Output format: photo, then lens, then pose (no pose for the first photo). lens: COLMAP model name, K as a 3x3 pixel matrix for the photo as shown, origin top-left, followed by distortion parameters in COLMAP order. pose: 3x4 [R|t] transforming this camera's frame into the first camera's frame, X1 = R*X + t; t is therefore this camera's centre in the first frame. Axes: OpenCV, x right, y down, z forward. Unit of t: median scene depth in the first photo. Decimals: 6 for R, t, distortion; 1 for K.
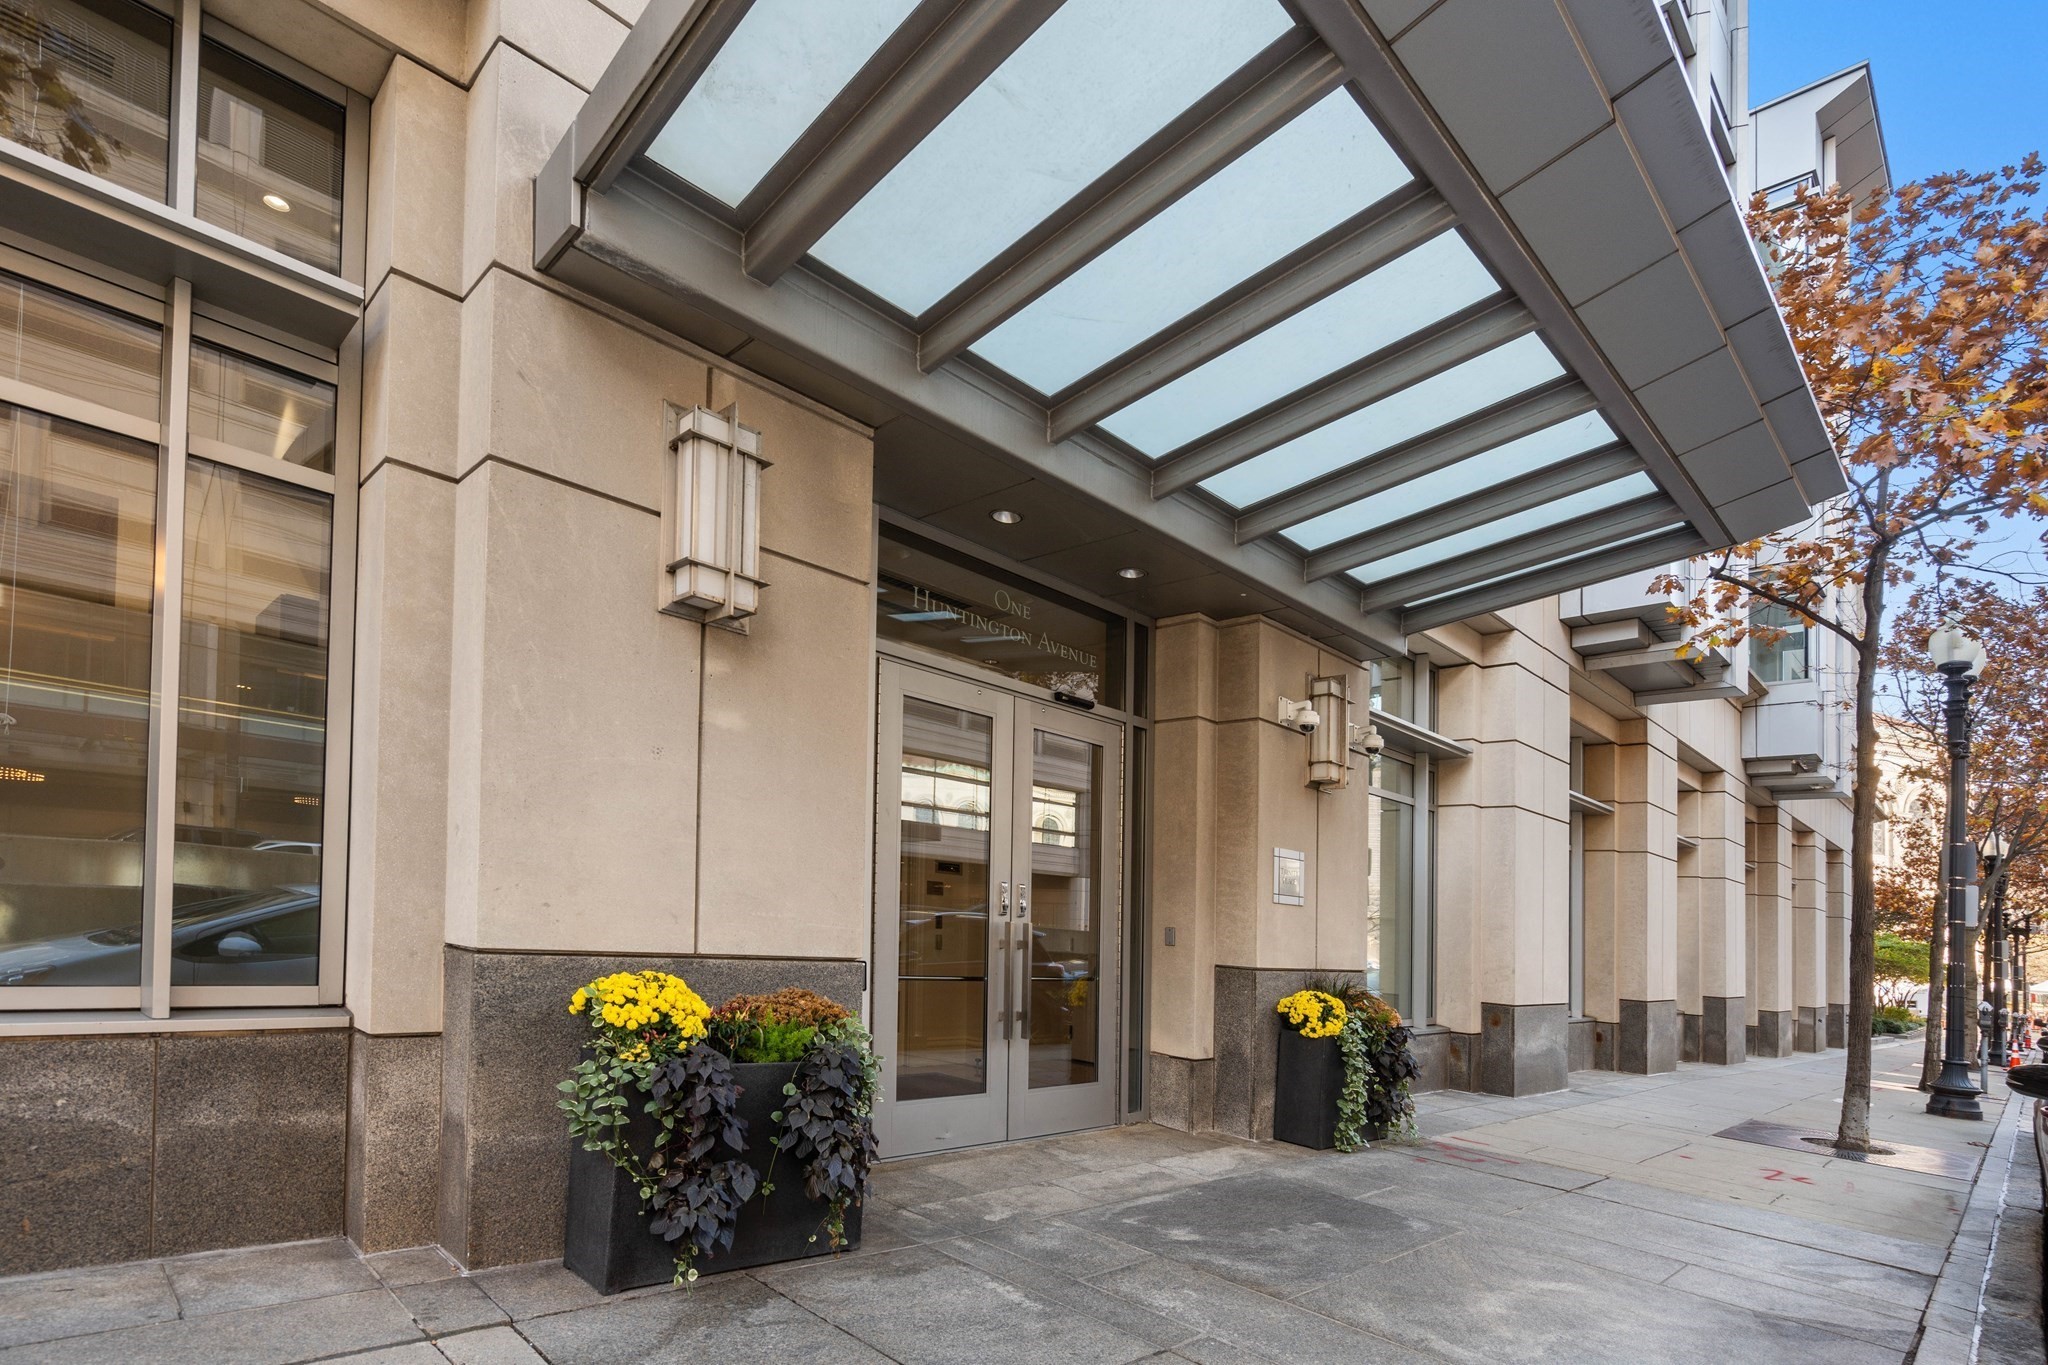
lens RADIAL K [[940.8, 0, 1053.1], [0, 940.8, 685.0], [0, 0, 1]] dist [-0.001302, -0.000421]
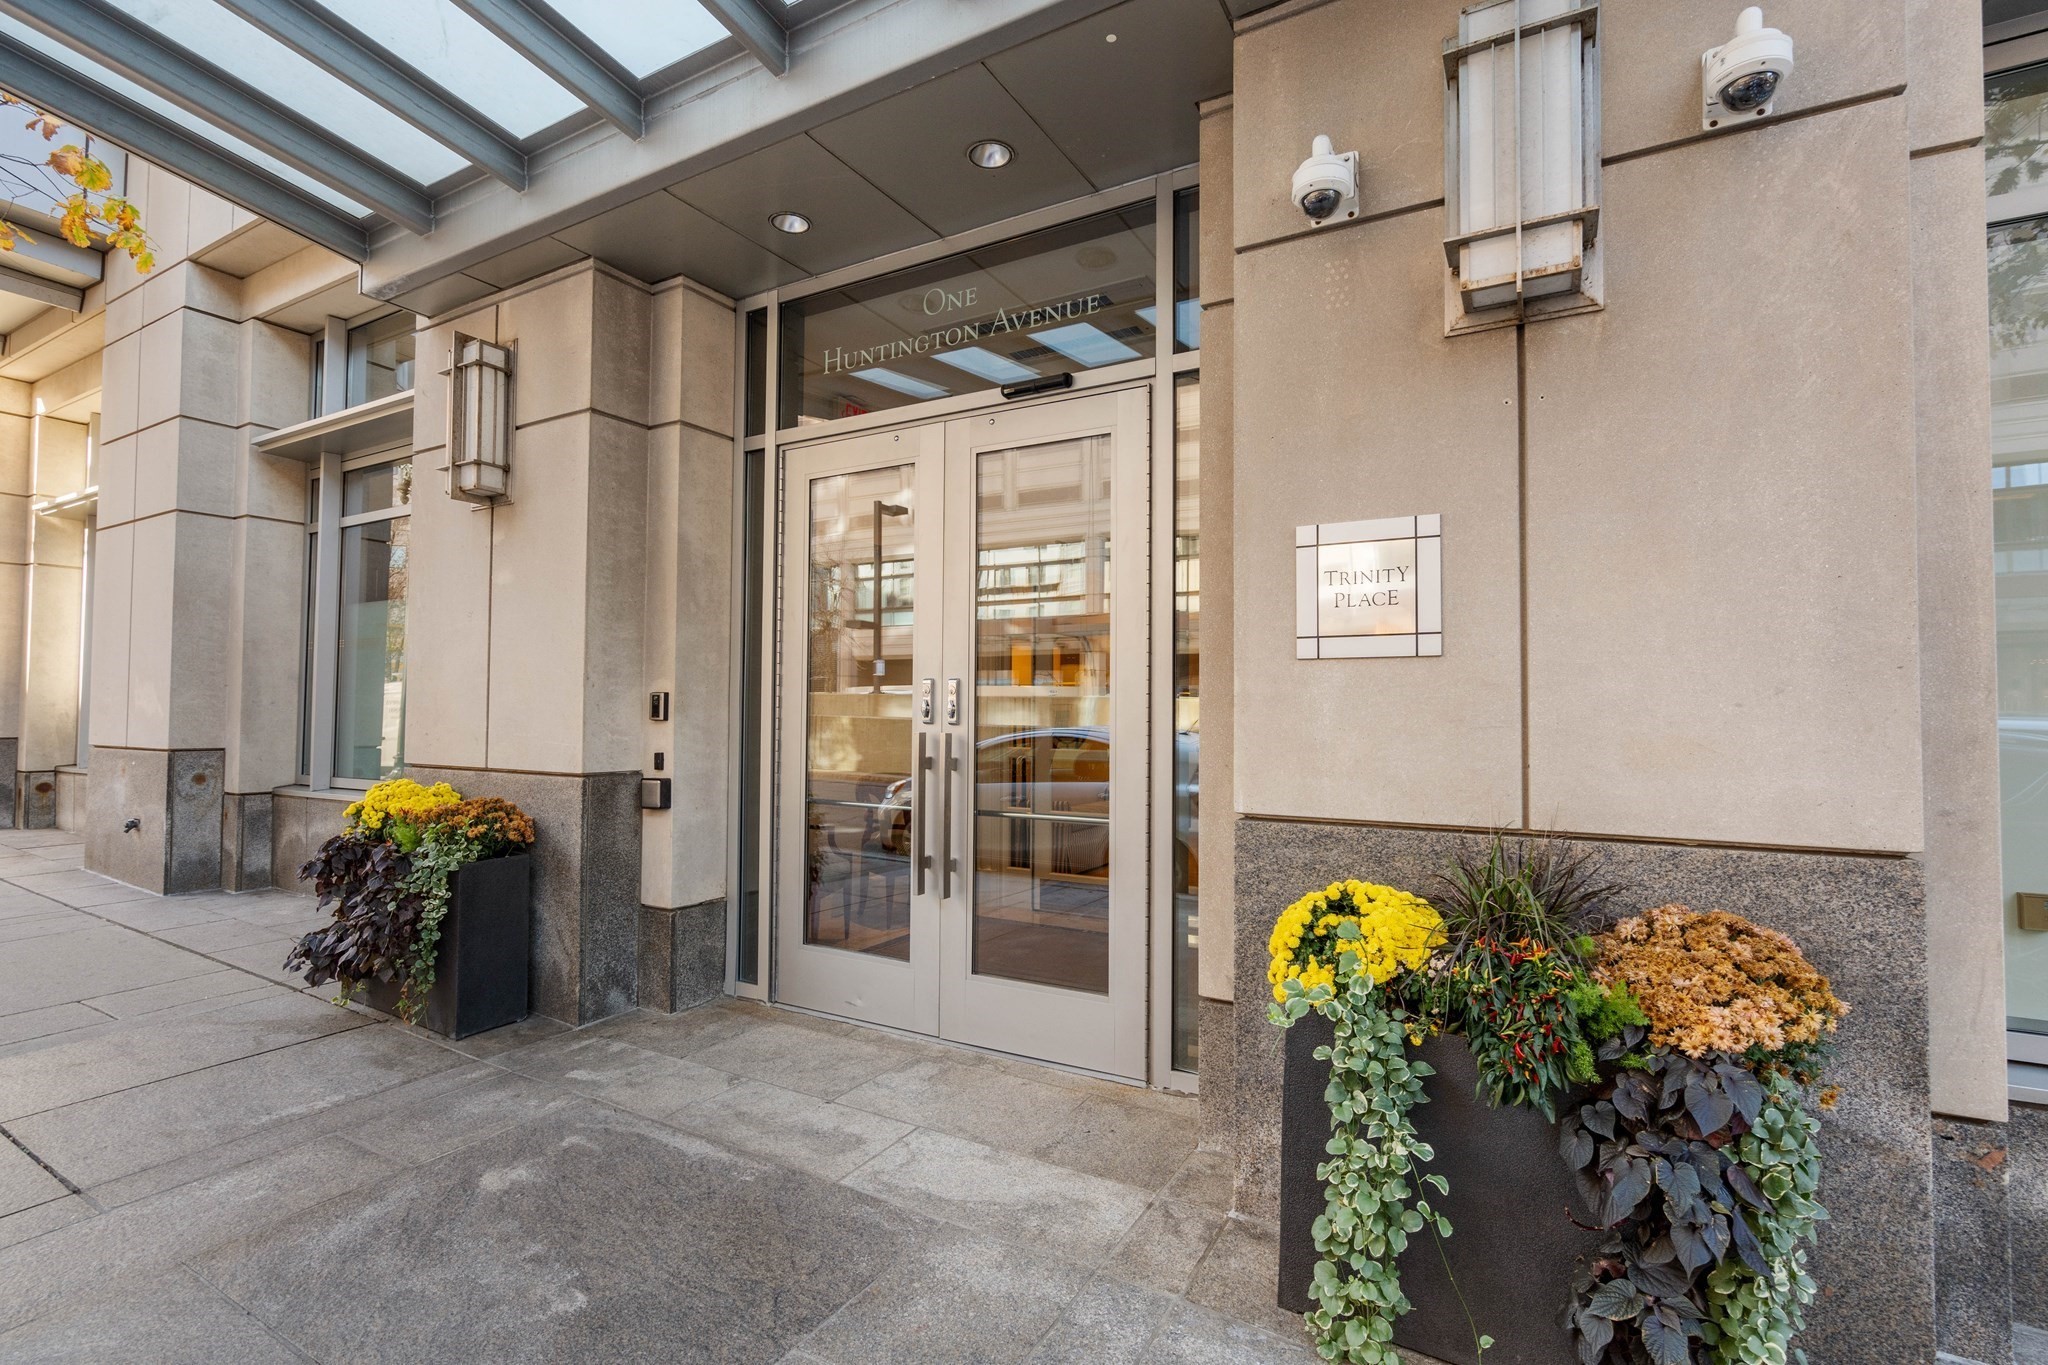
lens RADIAL K [[940.8, 0, 1053.1], [0, 940.8, 685.0], [0, 0, 1]] dist [-0.001302, -0.000421]
pose [[0.295123, -0.105347, -0.949634, 0.718895], [0.231784, 0.972108, -0.035807, 0.286017], [0.926919, -0.209542, 0.311309, 0.961649]]
